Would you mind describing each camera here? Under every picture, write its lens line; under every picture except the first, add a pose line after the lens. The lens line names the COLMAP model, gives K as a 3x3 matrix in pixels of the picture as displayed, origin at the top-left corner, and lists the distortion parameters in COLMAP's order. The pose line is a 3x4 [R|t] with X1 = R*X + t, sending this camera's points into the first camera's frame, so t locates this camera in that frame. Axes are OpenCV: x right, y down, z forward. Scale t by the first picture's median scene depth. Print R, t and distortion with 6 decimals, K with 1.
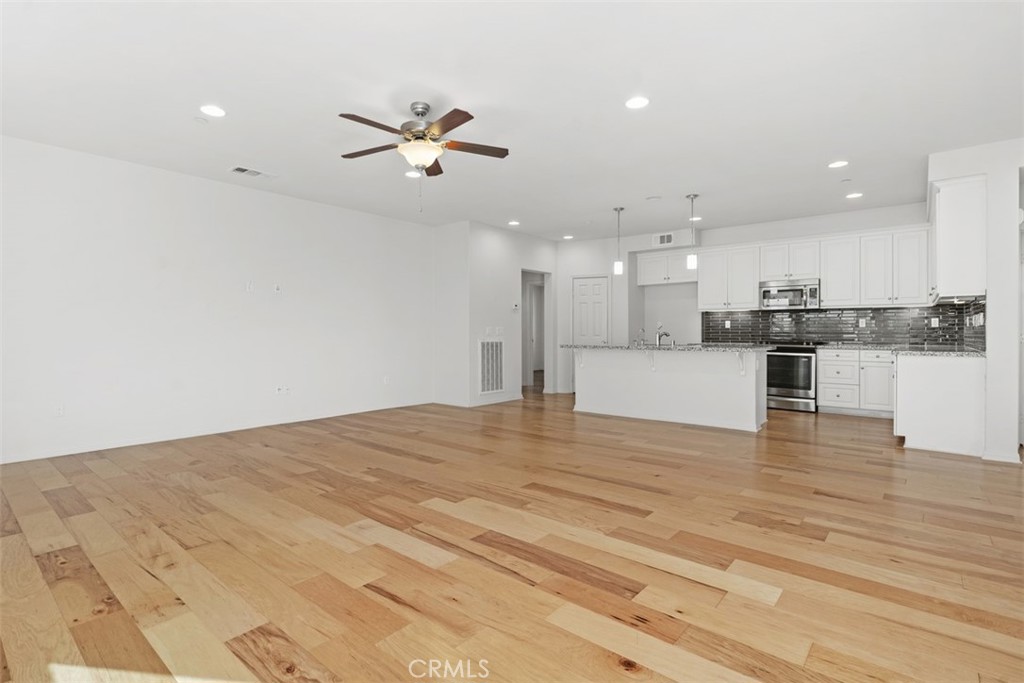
lens RADIAL K [[494.2, 0, 505.3], [0, 494.2, 334.3], [0, 0, 1]] dist [-0.001381, -0.000209]
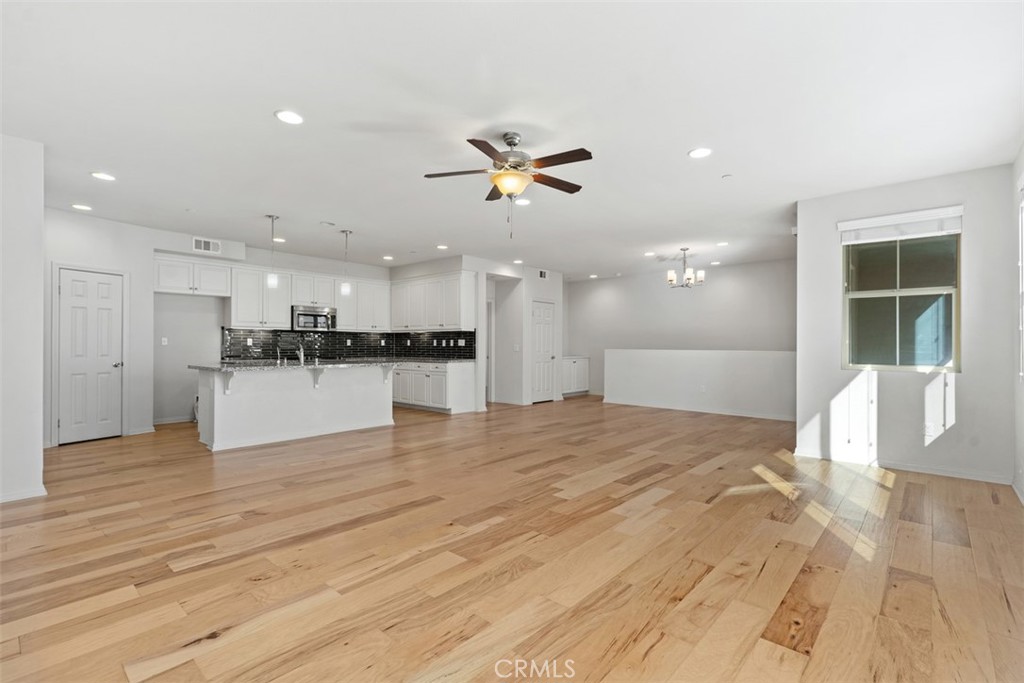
lens RADIAL K [[468.3, 0, 508.8], [0, 468.3, 344.0], [0, 0, 1]] dist [0.007043, -0.000166]
pose [[0.030948, 0.004464, 0.999511, -0.636738], [0.002259, 0.999987, -0.004536, -0.012484], [-0.999518, 0.002398, 0.030937, 0.539356]]
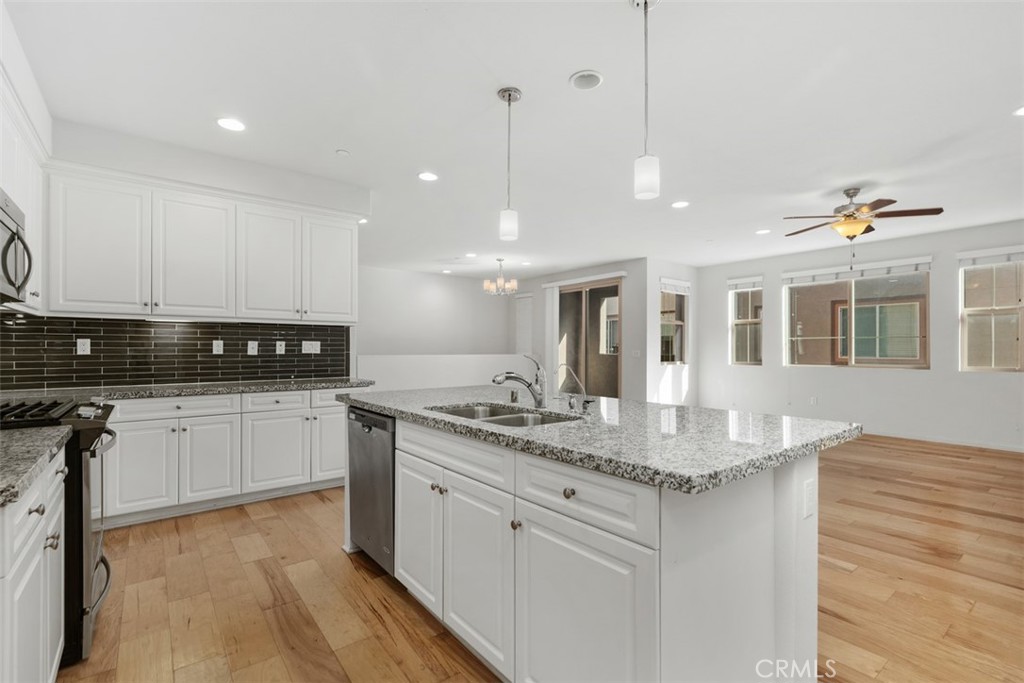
lens RADIAL K [[471.8, 0, 514.1], [0, 471.8, 341.9], [0, 0, 1]] dist [0.010257, -0.000711]
pose [[-0.979820, 0.002365, 0.199866, 0.253829], [0.000236, 0.999943, -0.010676, -0.023003], [-0.199880, -0.010413, -0.979765, 1.340086]]
